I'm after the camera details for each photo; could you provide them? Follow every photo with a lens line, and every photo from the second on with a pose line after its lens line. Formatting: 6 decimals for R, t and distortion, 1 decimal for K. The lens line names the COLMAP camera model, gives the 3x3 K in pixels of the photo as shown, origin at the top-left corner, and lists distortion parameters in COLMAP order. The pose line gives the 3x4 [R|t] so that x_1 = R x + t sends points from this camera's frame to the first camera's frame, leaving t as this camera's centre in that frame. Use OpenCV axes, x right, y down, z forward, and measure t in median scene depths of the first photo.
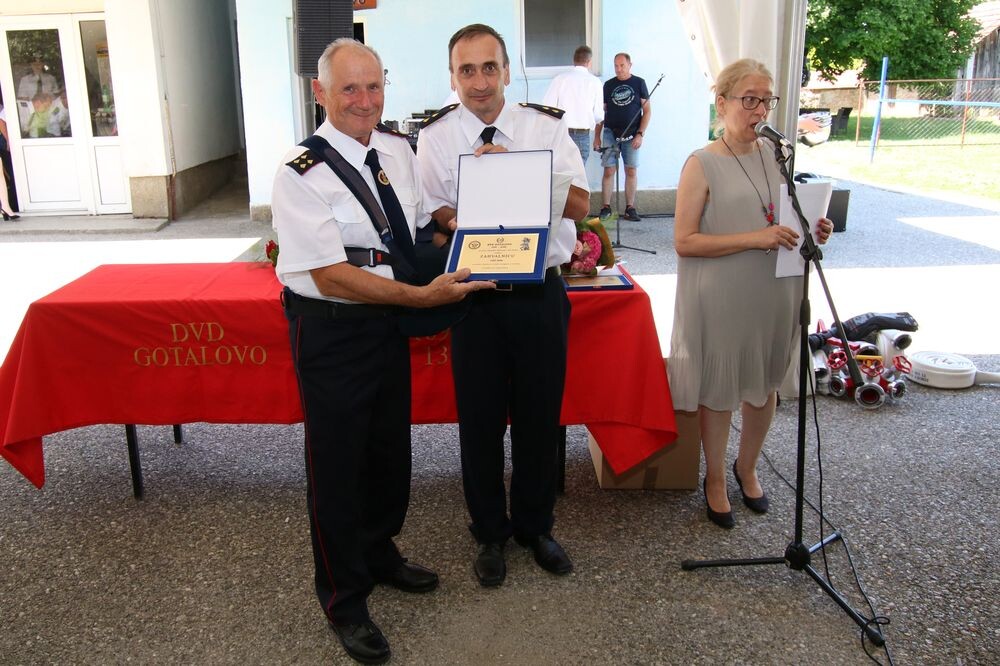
lens RADIAL K [[869.3, 0, 434.7], [0, 869.3, 300.7], [0, 0, 1]] dist [-0.014771, 0.027893]
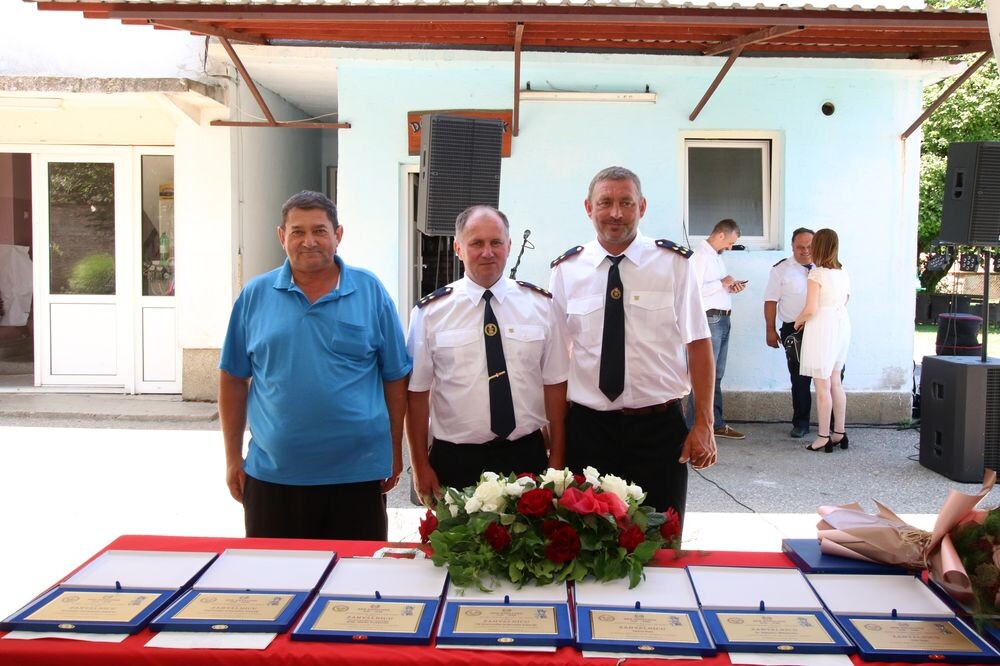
lens RADIAL K [[960.0, 0, 536.3], [0, 960.0, 299.2], [0, 0, 1]] dist [0.001832, 0.041011]
pose [[0.998916, 0.043313, 0.017027, -0.150813], [-0.039271, 0.980801, -0.191016, -0.098221], [-0.024974, 0.190141, 0.981439, 0.398474]]
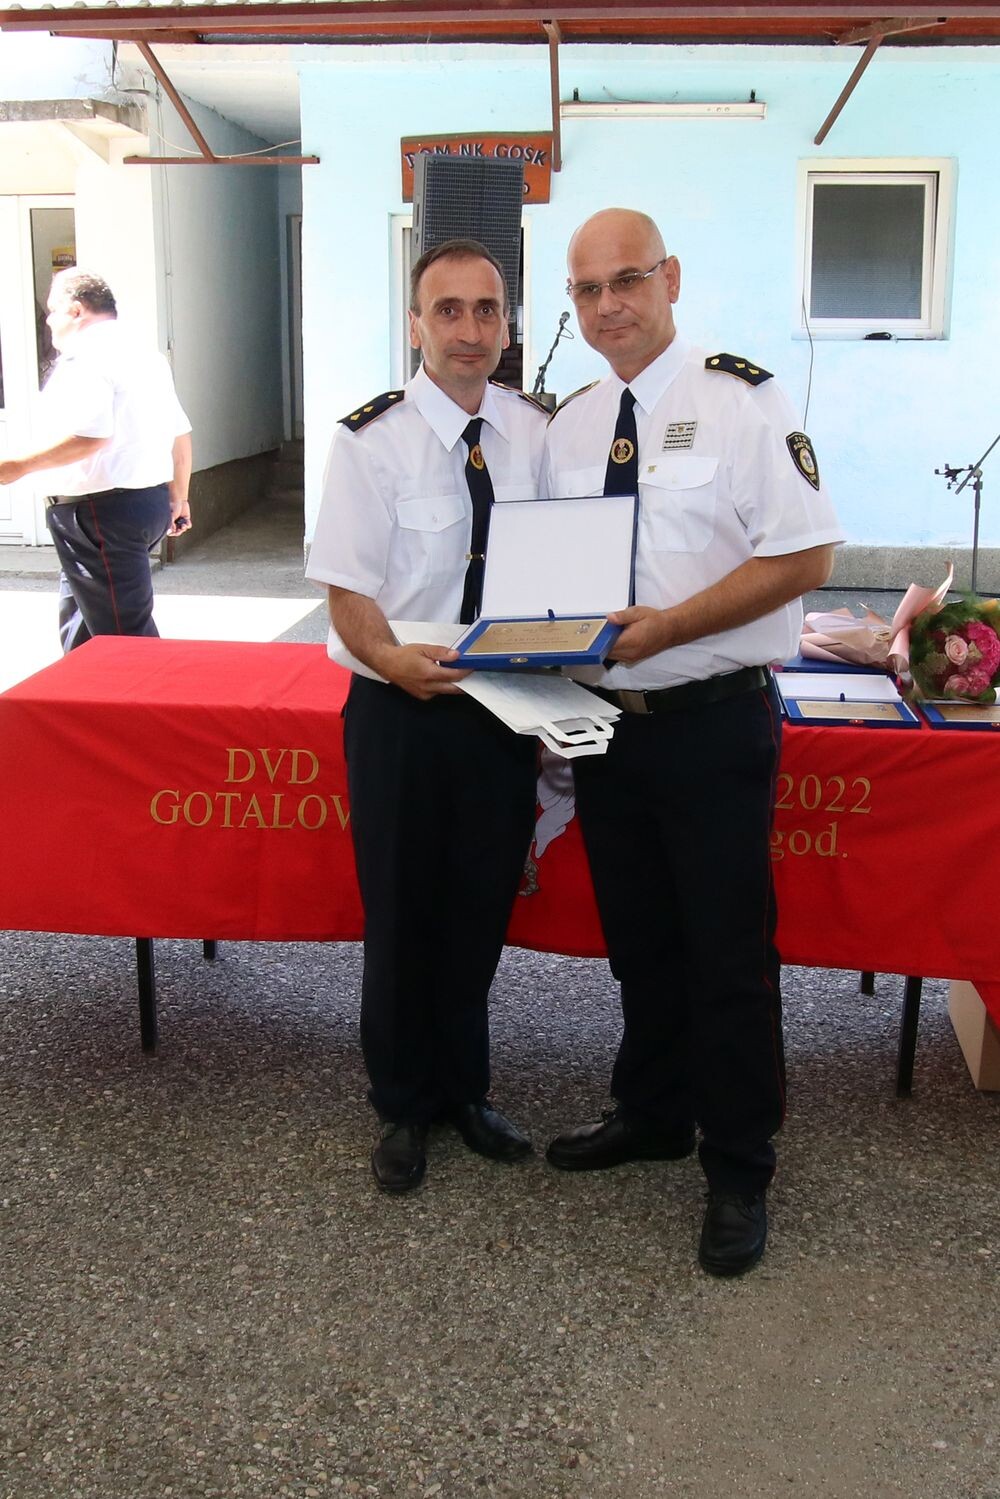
lens RADIAL K [[1562.8, 0, 493.0], [0, 1562.8, 701.0], [0, 0, 1]] dist [-0.046359, 0.038067]
pose [[0.996680, 0.053746, -0.061150, -0.070605], [-0.054631, 0.998423, -0.012892, -0.000407], [0.060361, 0.016190, 0.998045, -0.005178]]
